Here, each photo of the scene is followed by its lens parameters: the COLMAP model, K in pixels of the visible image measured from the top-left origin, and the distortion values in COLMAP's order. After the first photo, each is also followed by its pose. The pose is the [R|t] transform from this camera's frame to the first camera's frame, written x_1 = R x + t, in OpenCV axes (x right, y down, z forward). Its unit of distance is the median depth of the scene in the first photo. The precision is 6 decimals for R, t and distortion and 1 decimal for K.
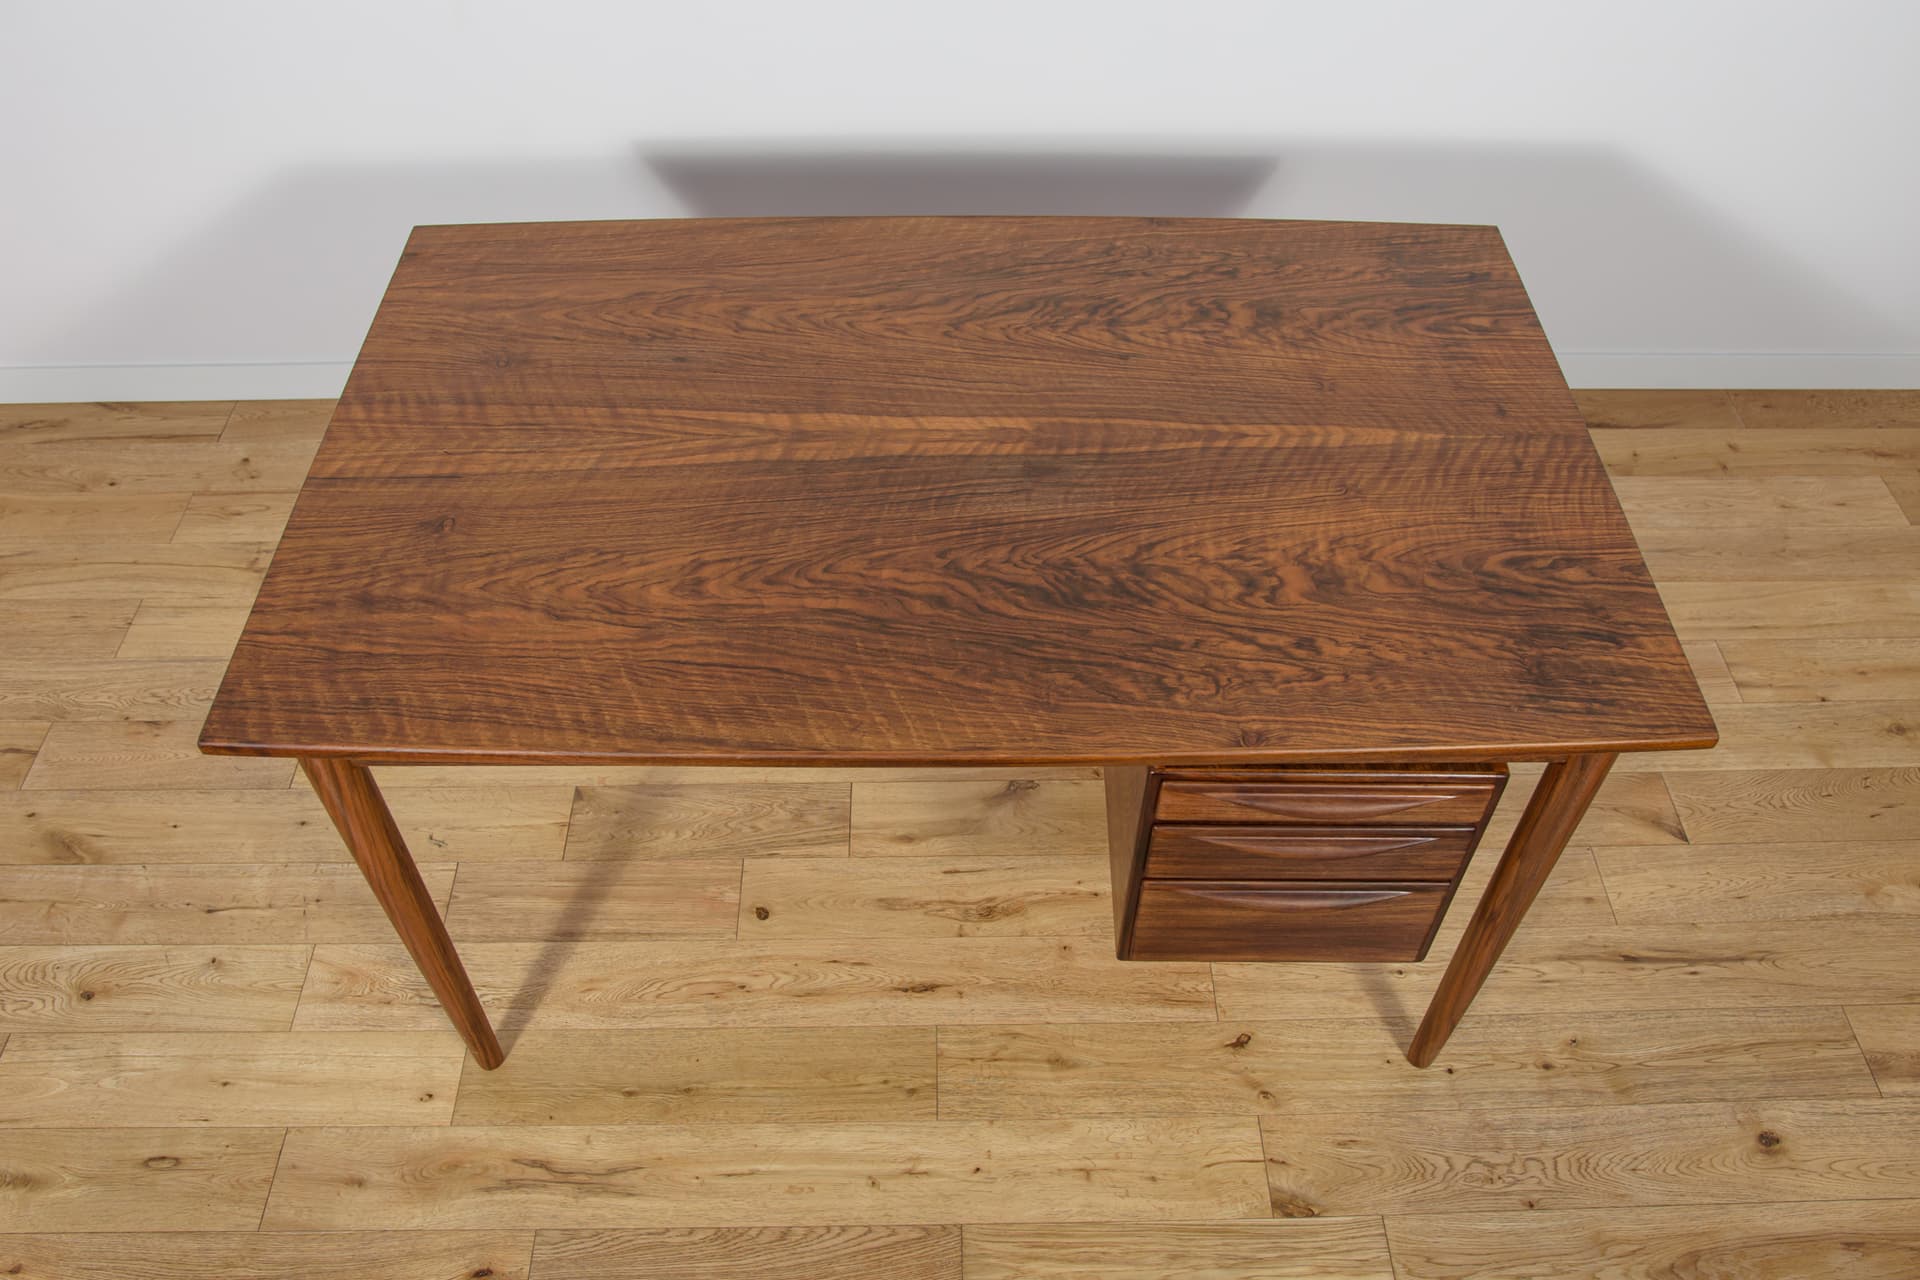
lens RADIAL K [[1111.8, 0, 1030.4], [0, 1111.8, 637.9], [0, 0, 1]] dist [-0.042577, 0.012176]
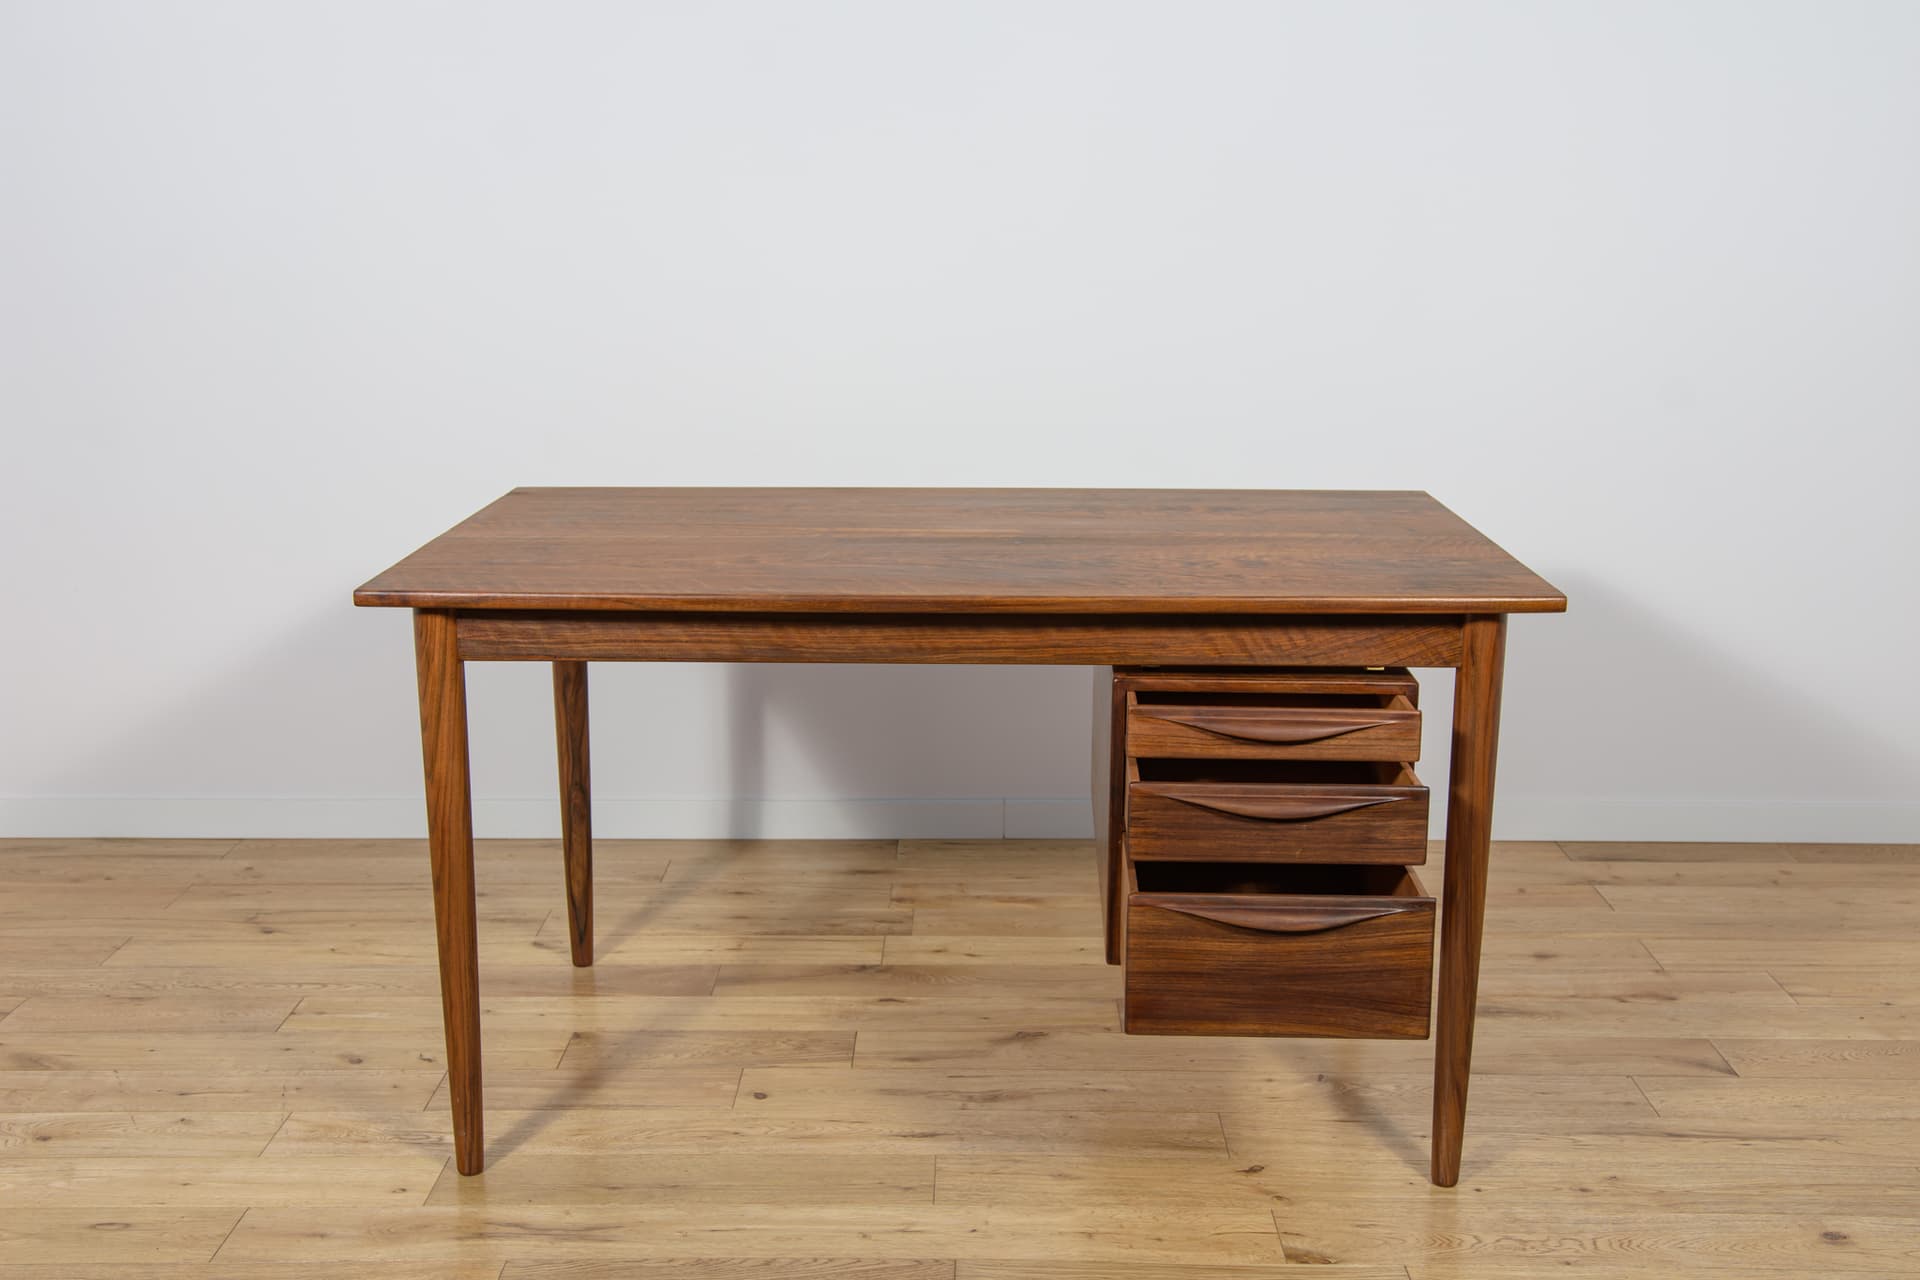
lens RADIAL K [[1855.7, 0, 963.9], [0, 1855.7, 646.8], [0, 0, 1]] dist [0.004425, 0.045794]
pose [[0.998074, 0.012536, -0.060756, 0.032839], [-0.050231, 0.738030, -0.672896, 1.131059], [0.036405, 0.674652, 0.737238, -0.499244]]
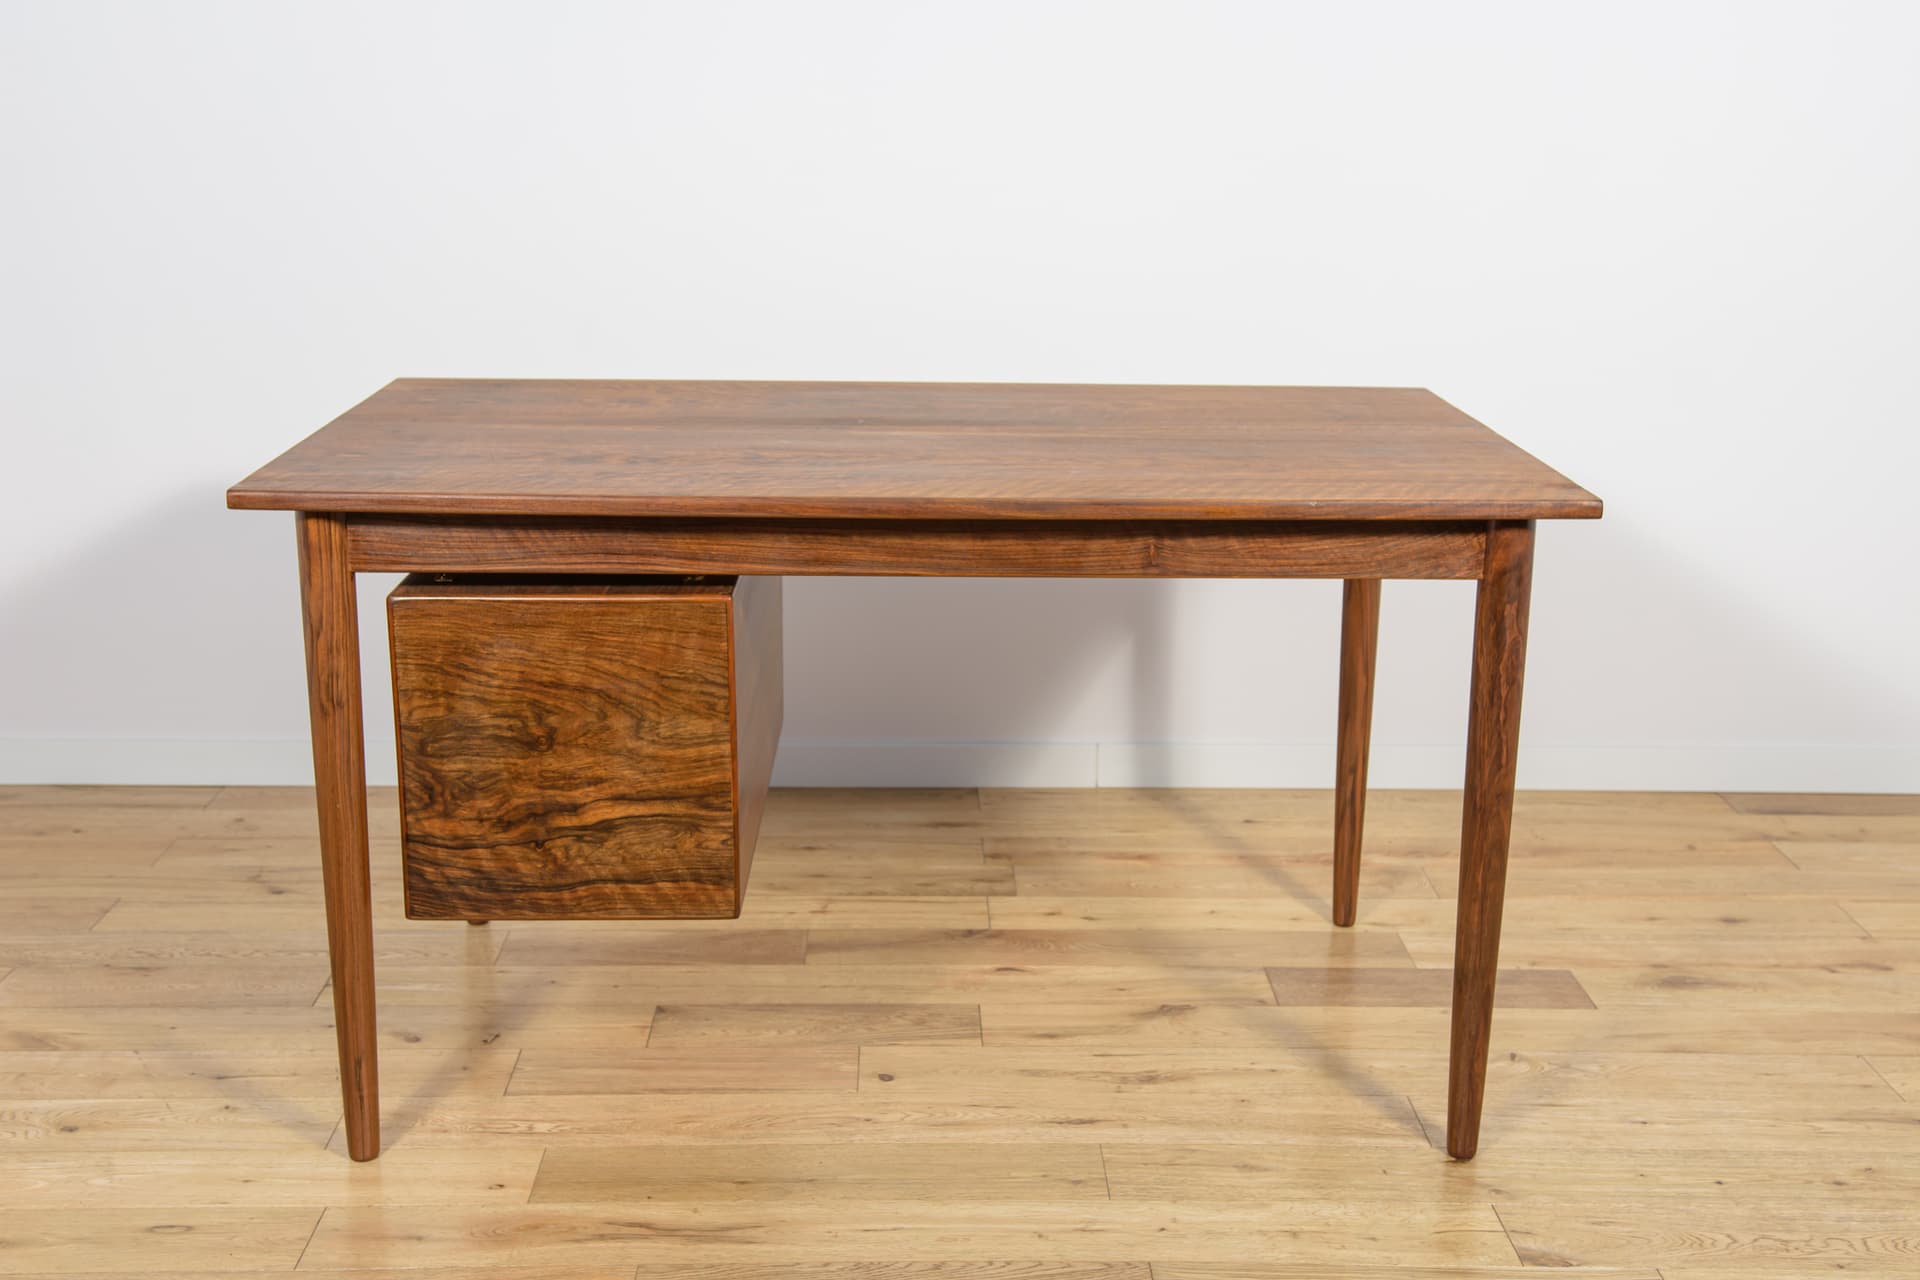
lens RADIAL K [[2069.0, 0, 949.7], [0, 2069.0, 644.6], [0, 0, 1]] dist [0.024387, 0.066592]
pose [[0.999416, 0.018562, -0.028682, -0.165220], [-0.032729, 0.760982, -0.647947, 1.118243], [0.009799, 0.648507, 0.761145, -0.478813]]
